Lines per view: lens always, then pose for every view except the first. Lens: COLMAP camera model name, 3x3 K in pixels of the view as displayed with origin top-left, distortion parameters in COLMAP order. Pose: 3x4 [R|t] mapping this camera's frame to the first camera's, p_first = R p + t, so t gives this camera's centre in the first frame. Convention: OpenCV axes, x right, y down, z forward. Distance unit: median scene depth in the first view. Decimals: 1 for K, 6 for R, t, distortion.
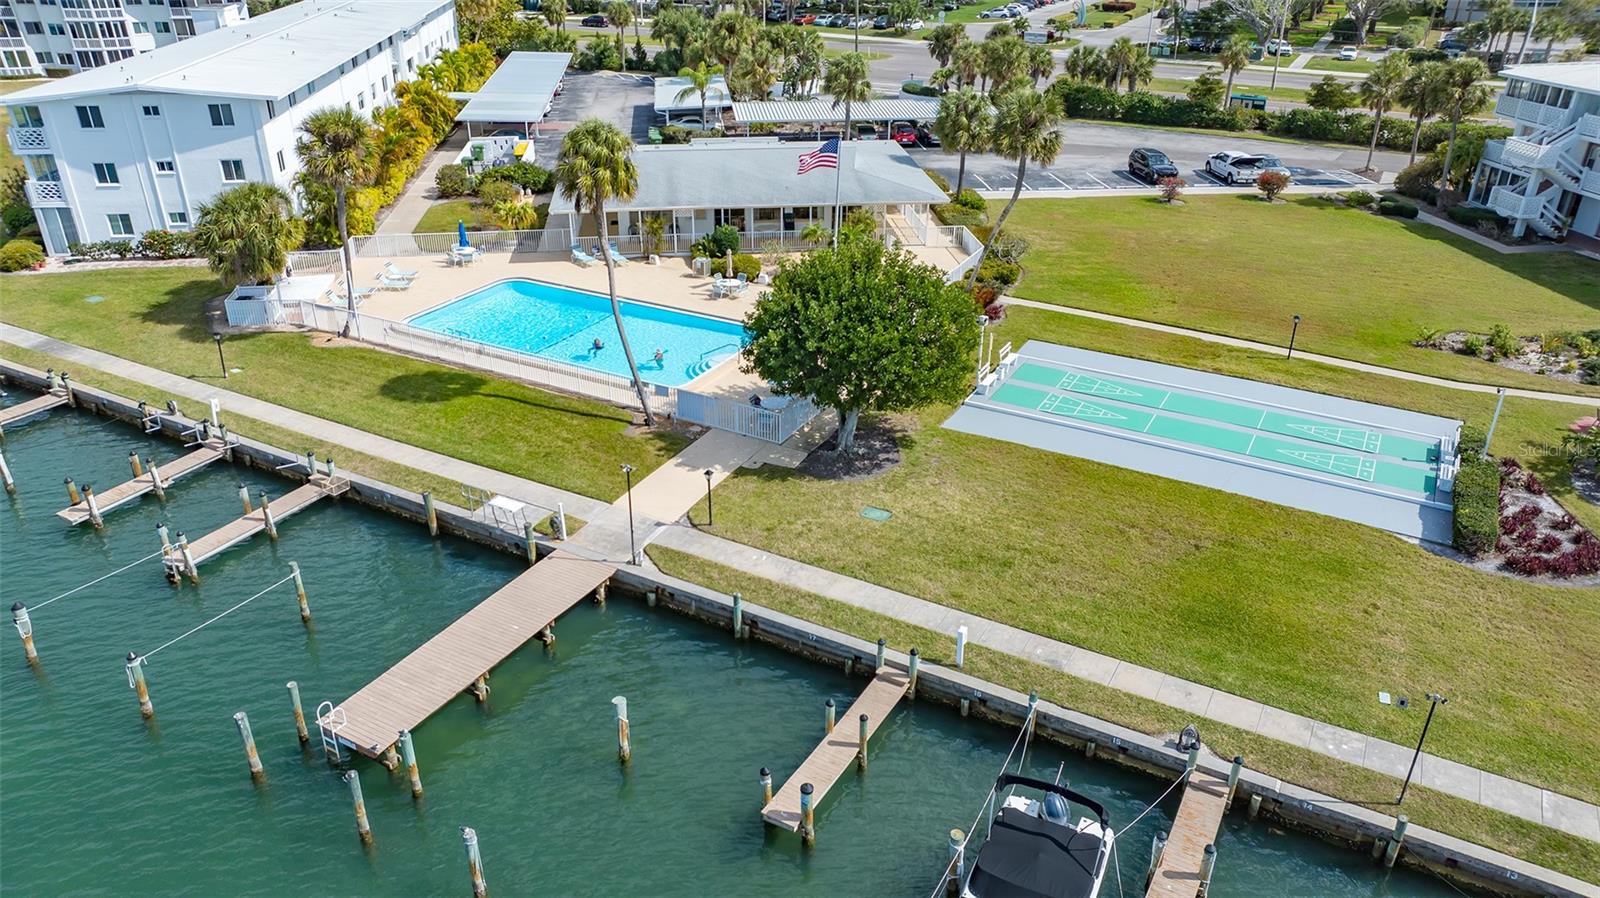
lens RADIAL K [[1128.6, 0, 800.0], [0, 1128.6, 449.0], [0, 0, 1]] dist [-0.049196, 0.055969]
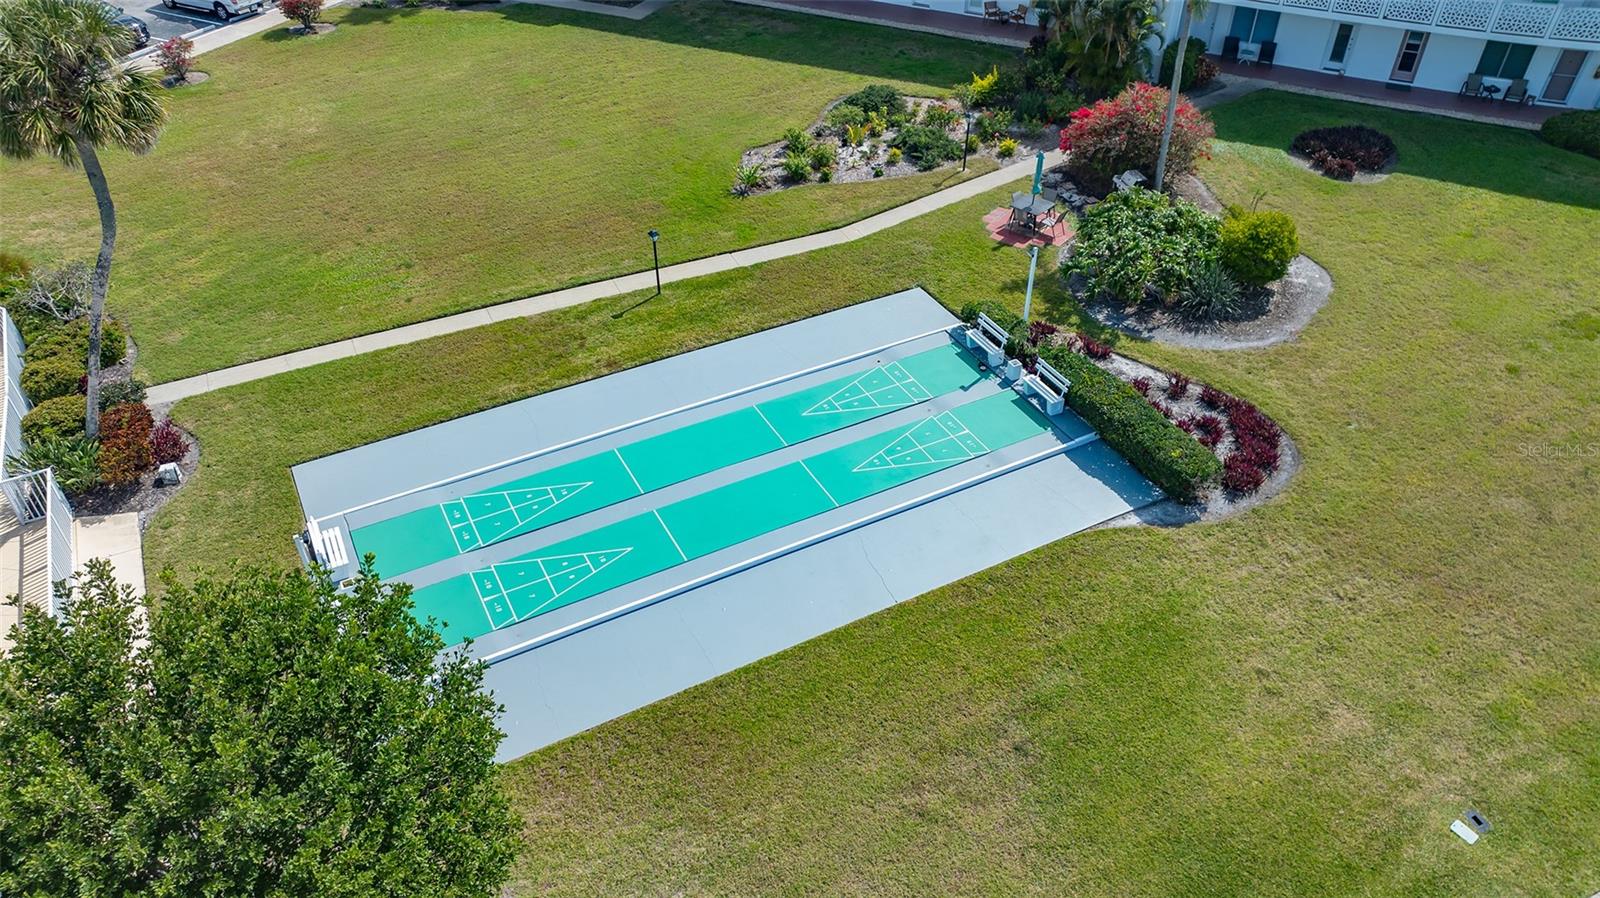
lens RADIAL K [[1128.6, 0, 800.0], [0, 1128.6, 449.0], [0, 0, 1]] dist [-0.049196, 0.055969]
pose [[0.544723, -0.528793, 0.650887, -0.002406], [0.380517, 0.847499, 0.370072, -0.179999], [-0.747317, 0.046087, 0.662867, 0.412945]]
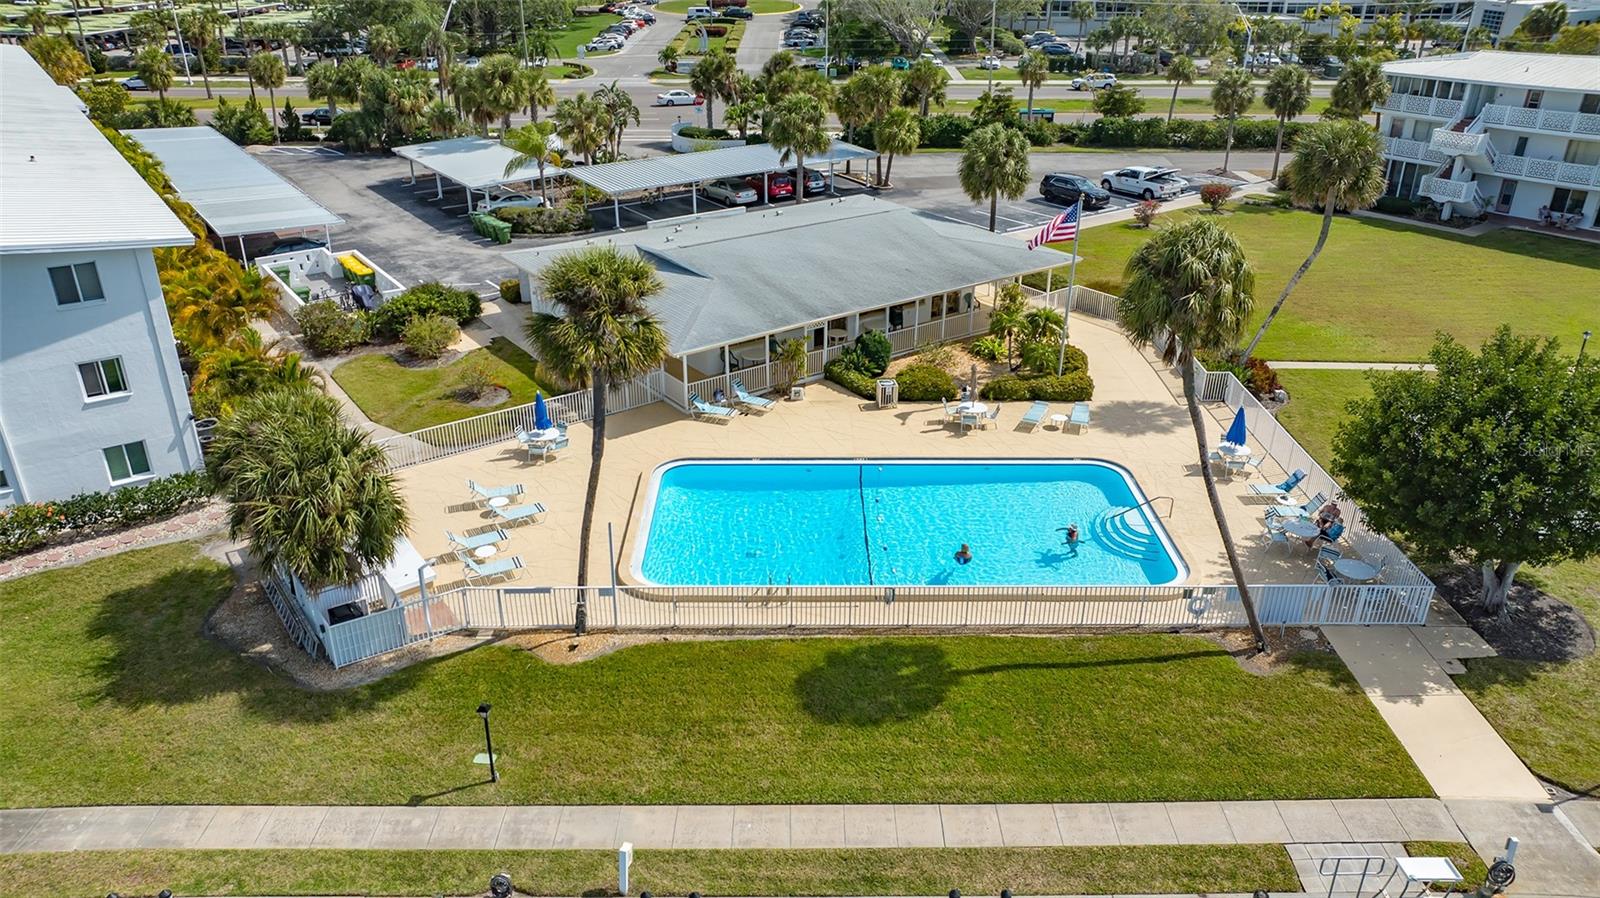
lens RADIAL K [[1128.6, 0, 800.0], [0, 1128.6, 449.0], [0, 0, 1]] dist [-0.049196, 0.055969]
pose [[0.872381, -0.209458, 0.441677, -0.466994], [0.220196, 0.975068, 0.027488, -0.157268], [-0.436423, 0.073275, 0.896753, 0.362090]]
